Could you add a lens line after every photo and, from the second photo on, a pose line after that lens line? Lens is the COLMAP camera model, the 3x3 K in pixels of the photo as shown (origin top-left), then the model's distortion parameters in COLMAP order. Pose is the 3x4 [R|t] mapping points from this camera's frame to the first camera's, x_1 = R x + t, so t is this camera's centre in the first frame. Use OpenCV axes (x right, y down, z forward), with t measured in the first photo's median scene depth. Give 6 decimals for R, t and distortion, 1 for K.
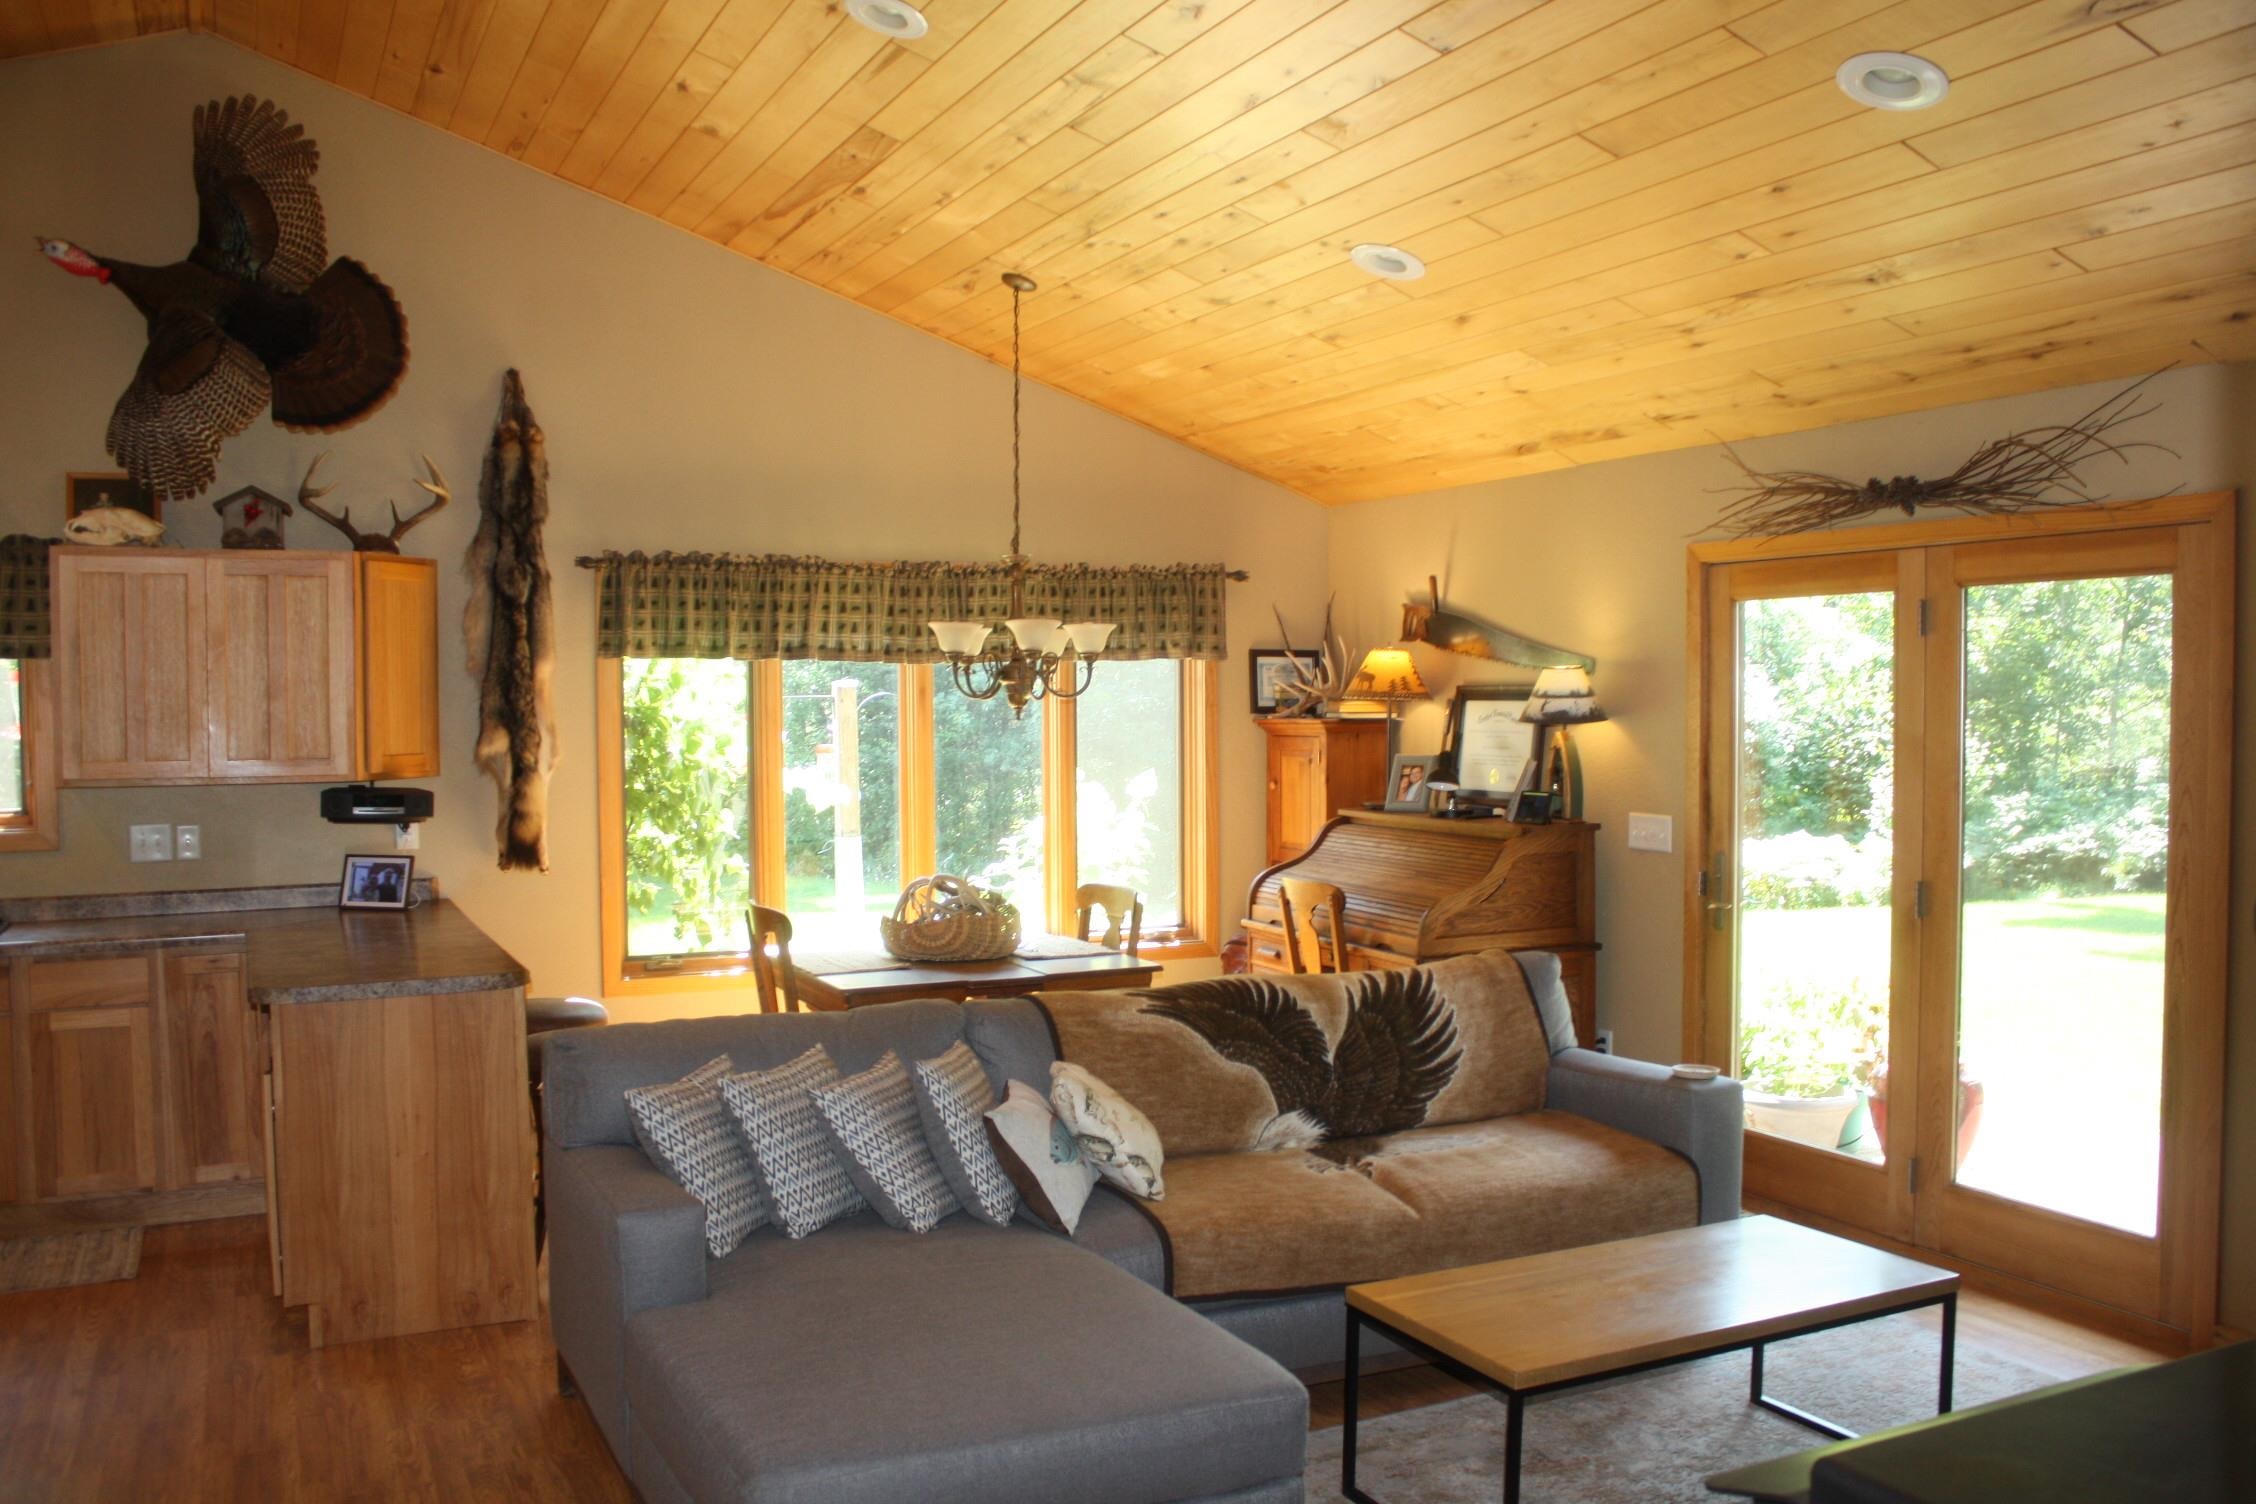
lens RADIAL K [[1897.6, 0, 1131.9], [0, 1897.6, 764.9], [0, 0, 1]] dist [-0.169124, 0.153866]
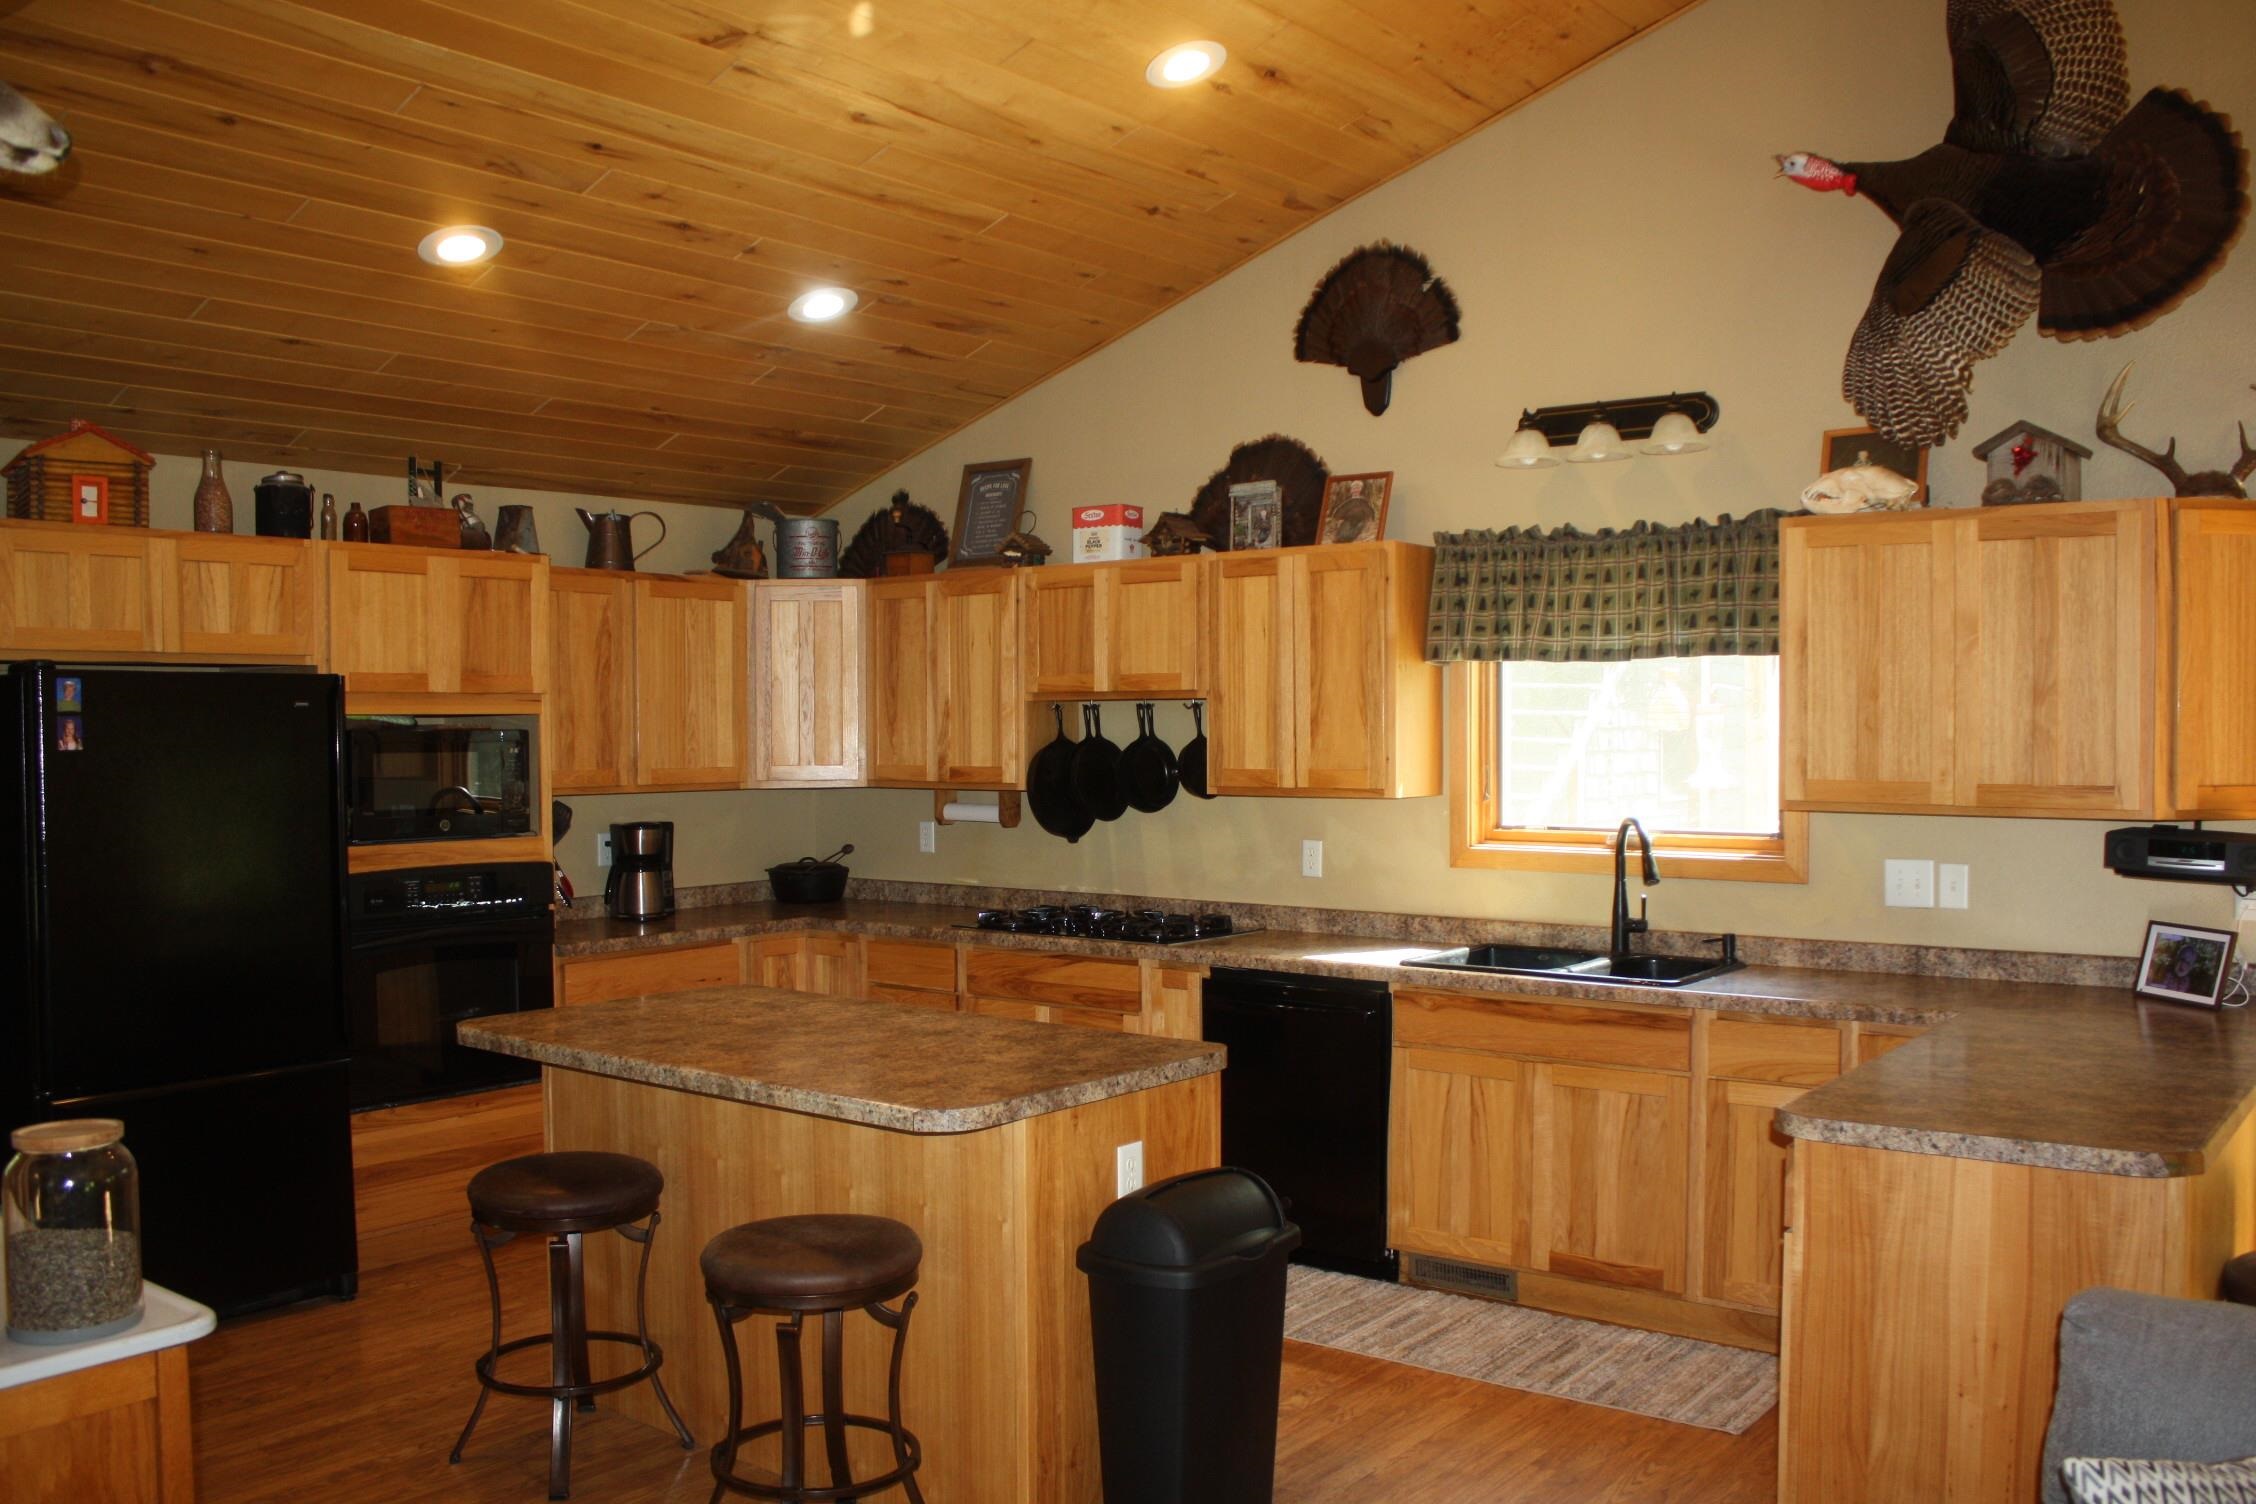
lens RADIAL K [[1897.6, 0, 1131.9], [0, 1897.6, 764.9], [0, 0, 1]] dist [-0.169124, 0.153866]
pose [[0.441964, 0.027086, -0.896624, 0.037051], [-0.032598, 0.999369, 0.014122, -0.009691], [0.896440, 0.022987, 0.442568, 0.342802]]
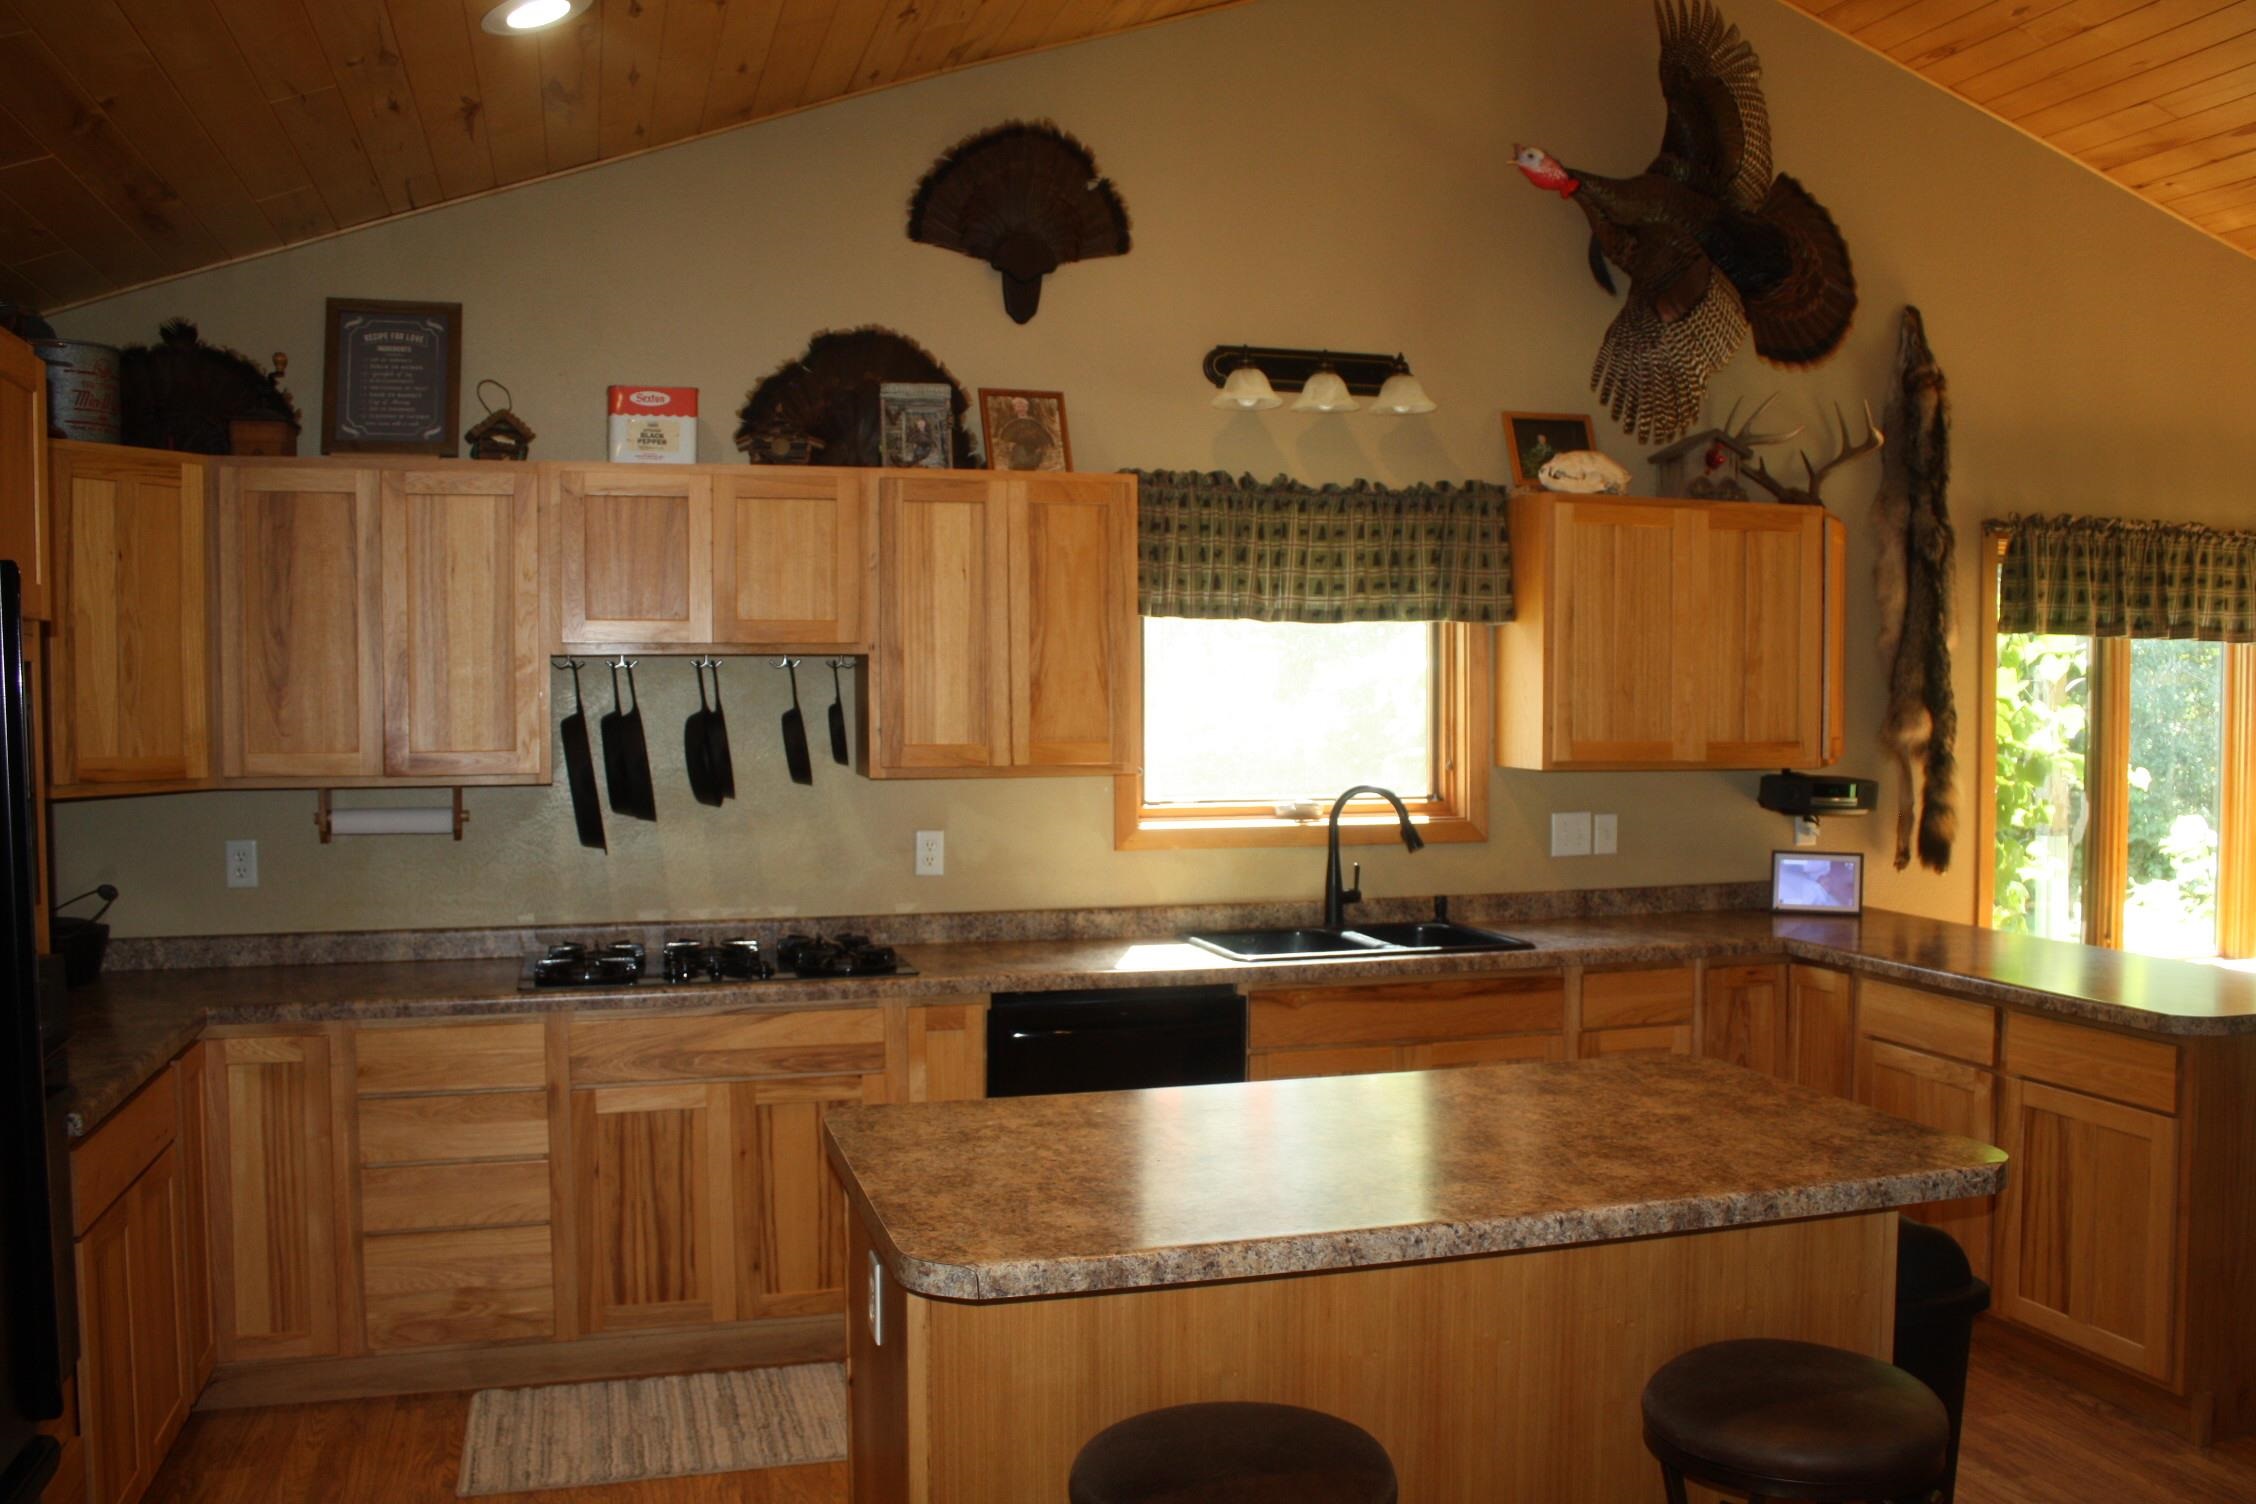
lens RADIAL K [[1897.6, 0, 1131.9], [0, 1897.6, 764.9], [0, 0, 1]] dist [-0.169124, 0.153866]
pose [[0.986066, 0.013249, -0.165826, -0.605346], [-0.013170, 0.999912, 0.001576, 0.010492], [0.165832, 0.000630, 0.986154, 0.078019]]
